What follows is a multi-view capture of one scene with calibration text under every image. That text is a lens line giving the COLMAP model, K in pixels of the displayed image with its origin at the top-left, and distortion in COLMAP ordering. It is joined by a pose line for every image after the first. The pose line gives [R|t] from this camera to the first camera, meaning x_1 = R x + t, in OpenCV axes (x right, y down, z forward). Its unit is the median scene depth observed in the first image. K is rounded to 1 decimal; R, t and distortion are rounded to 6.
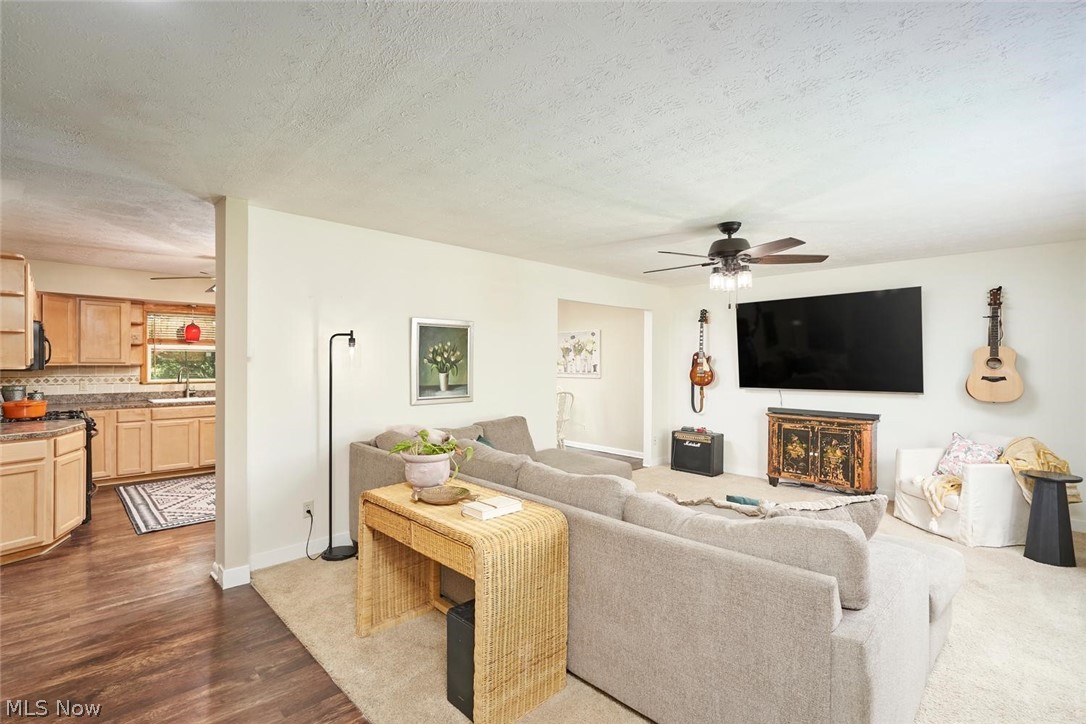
lens RADIAL K [[503.5, 0, 546.6], [0, 503.5, 363.8], [0, 0, 1]] dist [-0.006212, -0.000357]
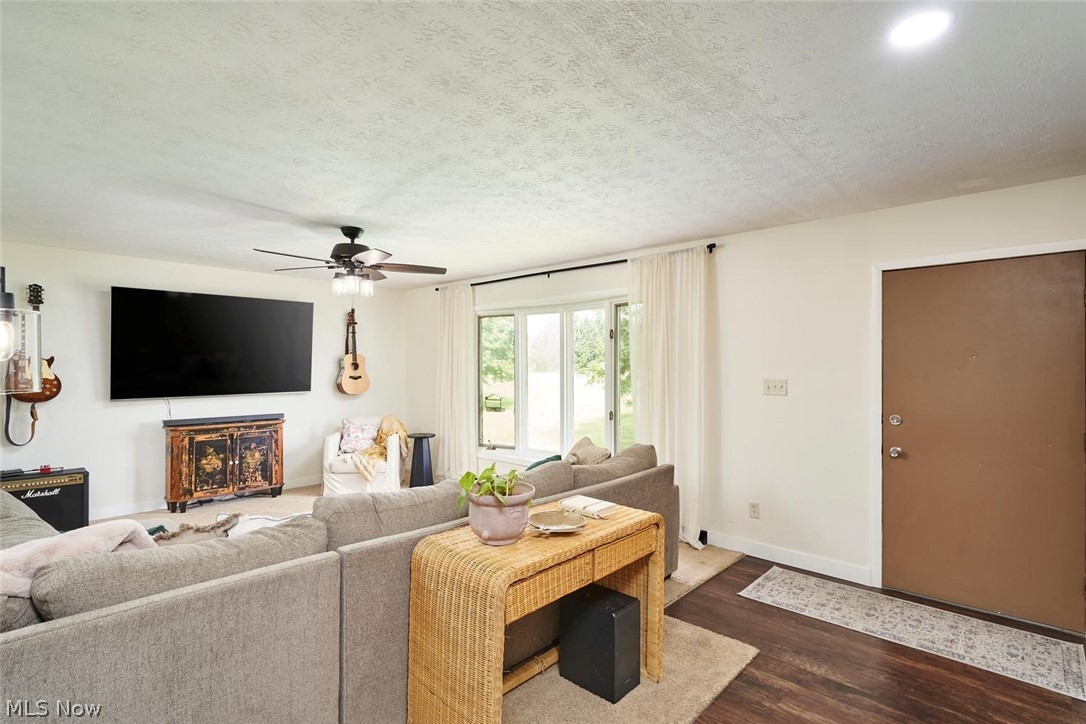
lens RADIAL K [[524.5, 0, 541.7], [0, 524.5, 363.9], [0, 0, 1]] dist [-0.005140, 0.001357]
pose [[-0.044774, 0.000393, 0.998997, -0.485162], [0.001859, 0.999998, -0.000310, -0.005120], [-0.998995, 0.001843, -0.044775, 0.466009]]
